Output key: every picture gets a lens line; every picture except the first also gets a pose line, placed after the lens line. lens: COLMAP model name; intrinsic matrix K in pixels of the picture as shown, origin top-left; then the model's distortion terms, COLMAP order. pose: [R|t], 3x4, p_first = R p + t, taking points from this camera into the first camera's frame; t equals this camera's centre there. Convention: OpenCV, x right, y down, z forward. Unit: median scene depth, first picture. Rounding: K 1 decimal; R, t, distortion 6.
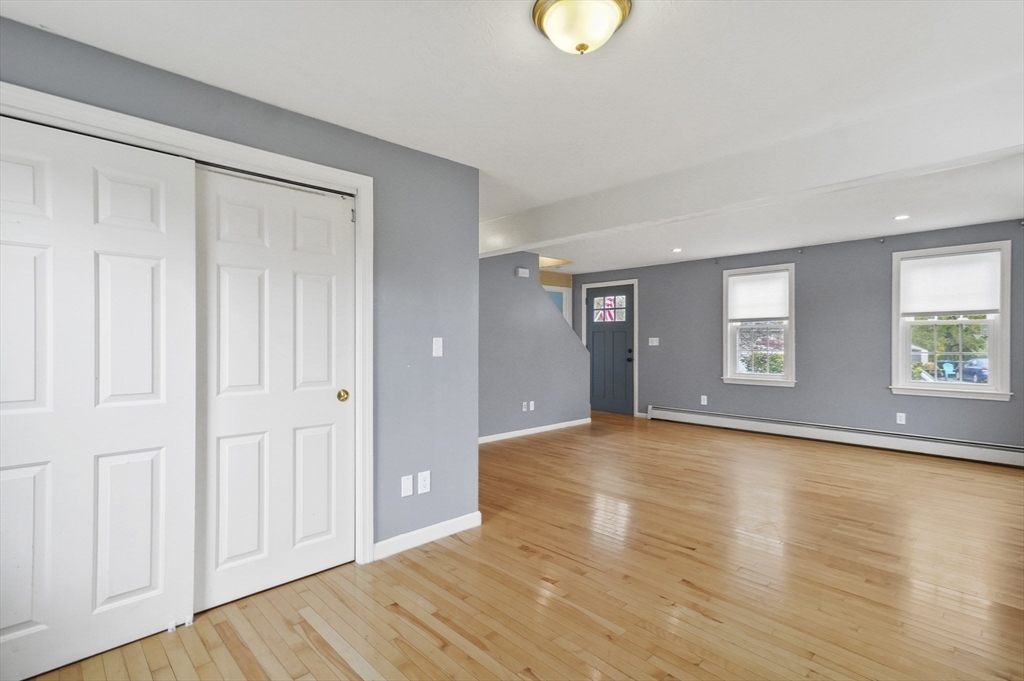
lens RADIAL K [[490.9, 0, 509.1], [0, 490.9, 341.2], [0, 0, 1]] dist [0.030255, 0.000579]
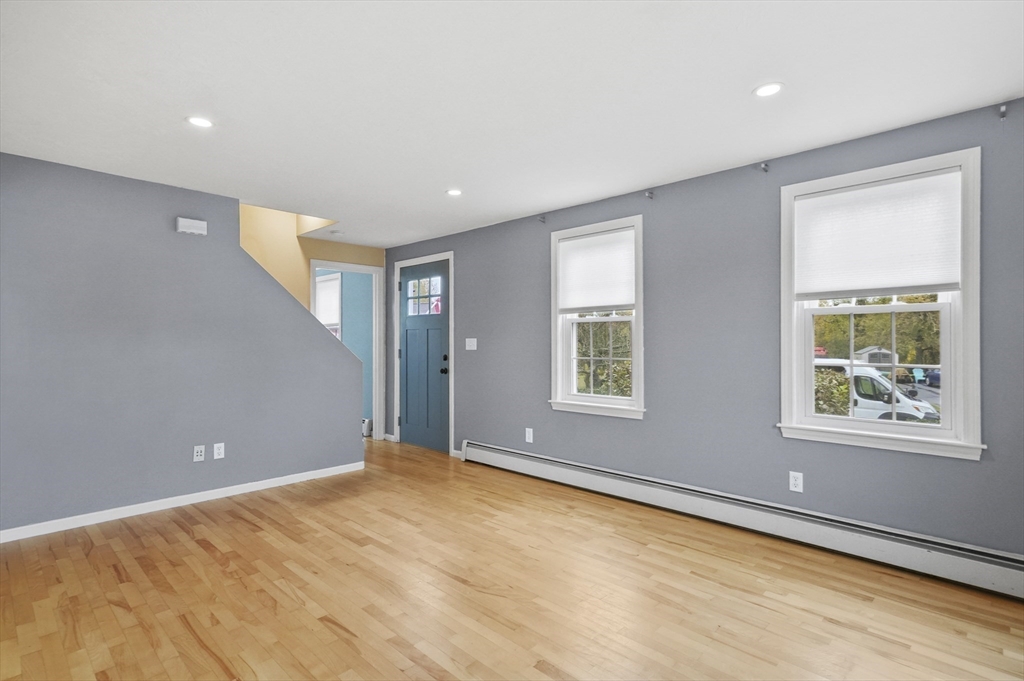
lens RADIAL K [[503.6, 0, 498.9], [0, 503.6, 339.9], [0, 0, 1]] dist [0.014062, 0.000313]
pose [[0.999710, 0.001719, 0.024012, 0.352746], [-0.001516, 0.999963, -0.008453, 0.000777], [-0.024025, 0.008414, 0.999676, 0.356006]]
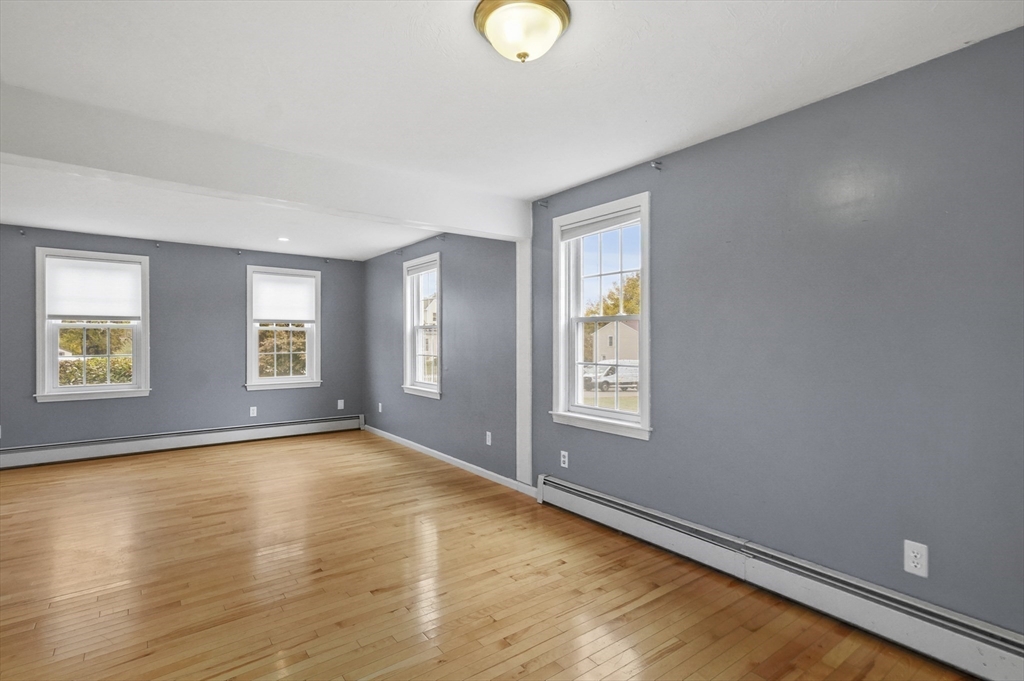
lens RADIAL K [[490.9, 0, 509.1], [0, 490.9, 341.2], [0, 0, 1]] dist [0.030255, 0.000579]
pose [[0.122496, 0.003055, 0.992464, -0.212919], [0.003481, 0.999988, -0.003508, -0.000228], [-0.992463, 0.003884, 0.122484, 0.228230]]
